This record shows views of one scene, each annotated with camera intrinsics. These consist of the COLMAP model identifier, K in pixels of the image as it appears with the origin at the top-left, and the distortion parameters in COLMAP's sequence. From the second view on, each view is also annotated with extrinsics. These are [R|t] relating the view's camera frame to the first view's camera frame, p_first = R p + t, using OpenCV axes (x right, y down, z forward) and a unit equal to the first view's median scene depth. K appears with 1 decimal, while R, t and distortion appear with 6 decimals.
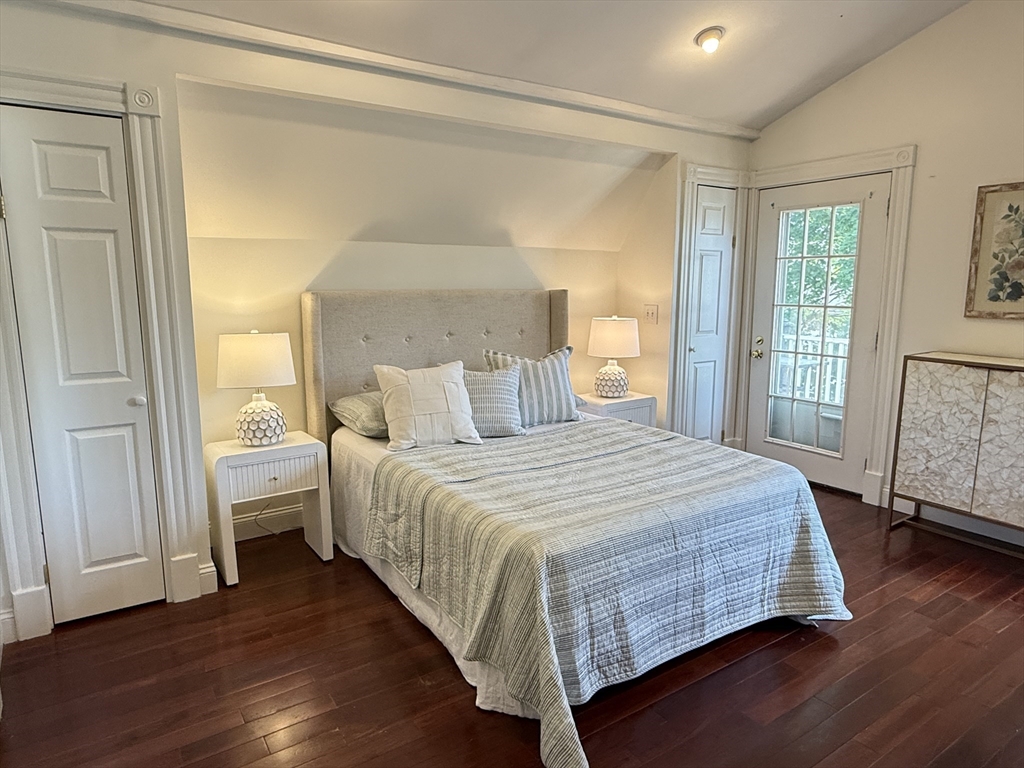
lens RADIAL K [[644.4, 0, 510.1], [0, 644.4, 384.3], [0, 0, 1]] dist [0.000277, -0.000257]
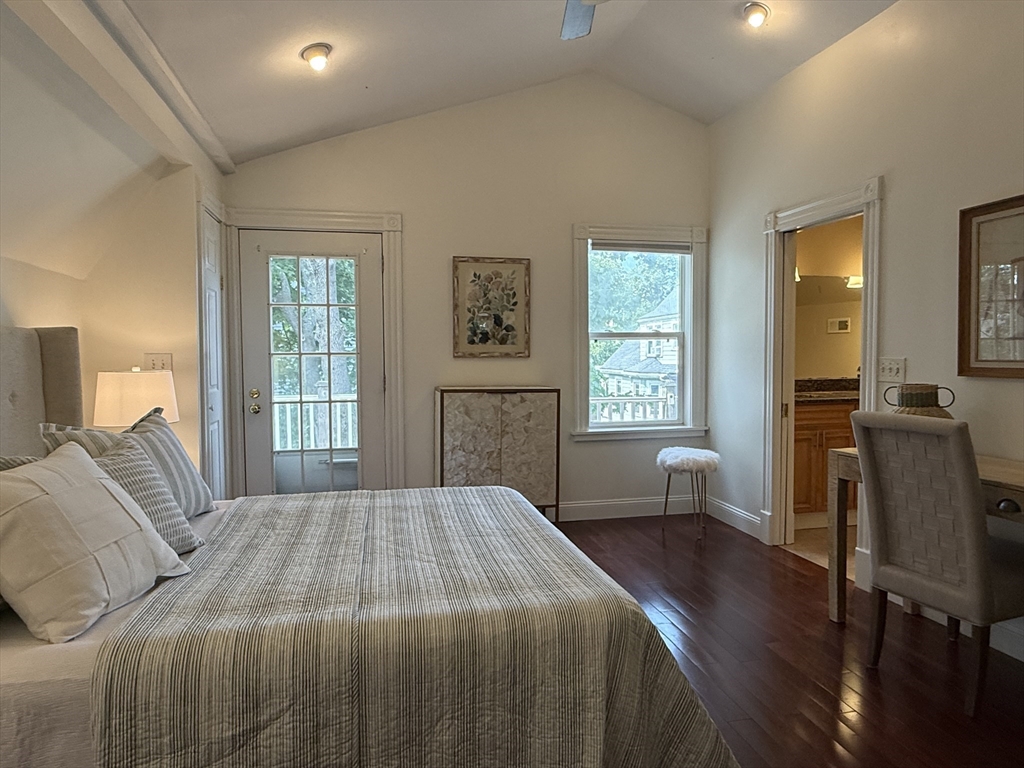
lens RADIAL K [[644.4, 0, 512.0], [0, 644.4, 385.9], [0, 0, 1]] dist [0.000277, -0.000257]
pose [[0.359550, -0.047110, 0.931936, -0.444550], [0.152560, 0.988254, -0.008902, -0.021828], [-0.920570, 0.145377, 0.362514, 0.468569]]
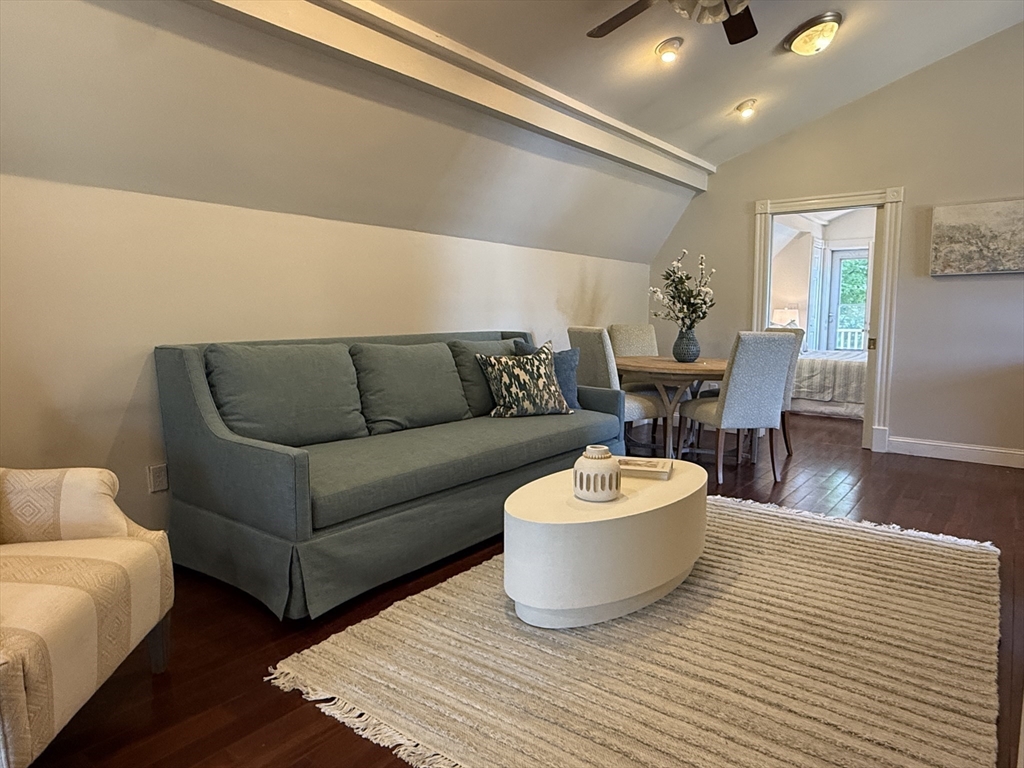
lens RADIAL K [[644.4, 0, 513.1], [0, 644.4, 383.8], [0, 0, 1]] dist [0.000277, -0.000257]
pose [[0.947666, -0.039761, 0.316778, -1.686264], [0.051731, 0.998226, -0.029462, 0.197531], [-0.315044, 0.044307, 0.948042, -0.844867]]
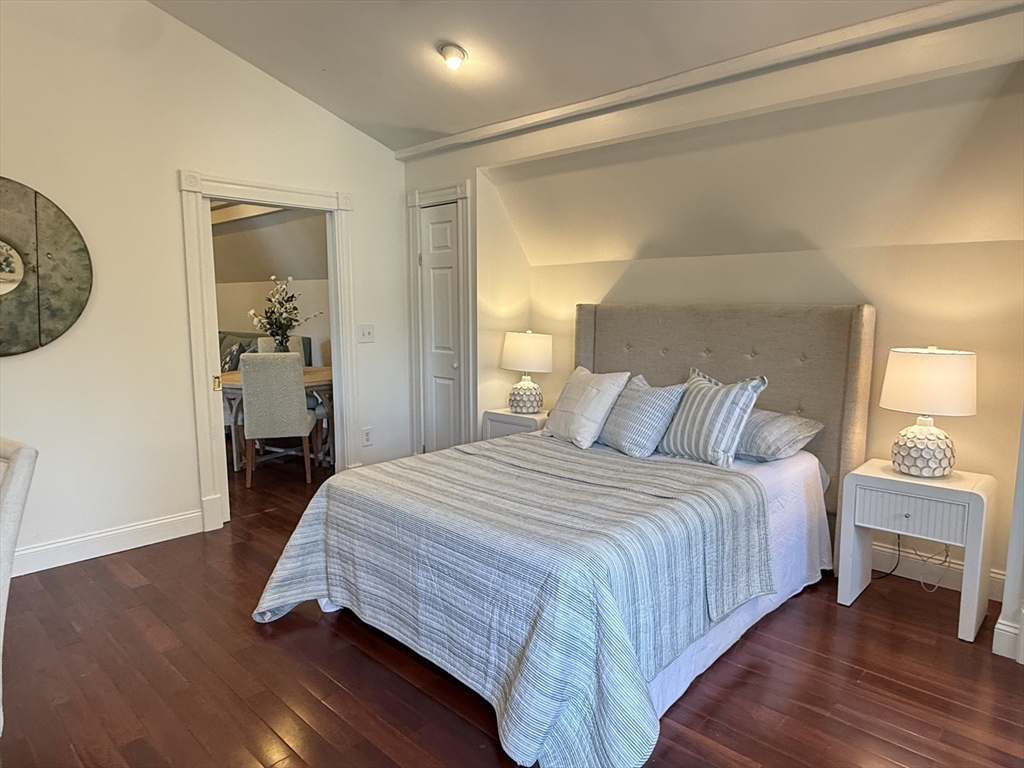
lens RADIAL K [[644.4, 0, 511.1], [0, 644.4, 380.9], [0, 0, 1]] dist [0.000277, -0.000257]
pose [[0.213420, 0.118051, -0.969802, 1.039419], [-0.154886, 0.984207, 0.085719, -0.097253], [0.964605, 0.131914, 0.228334, 0.715069]]
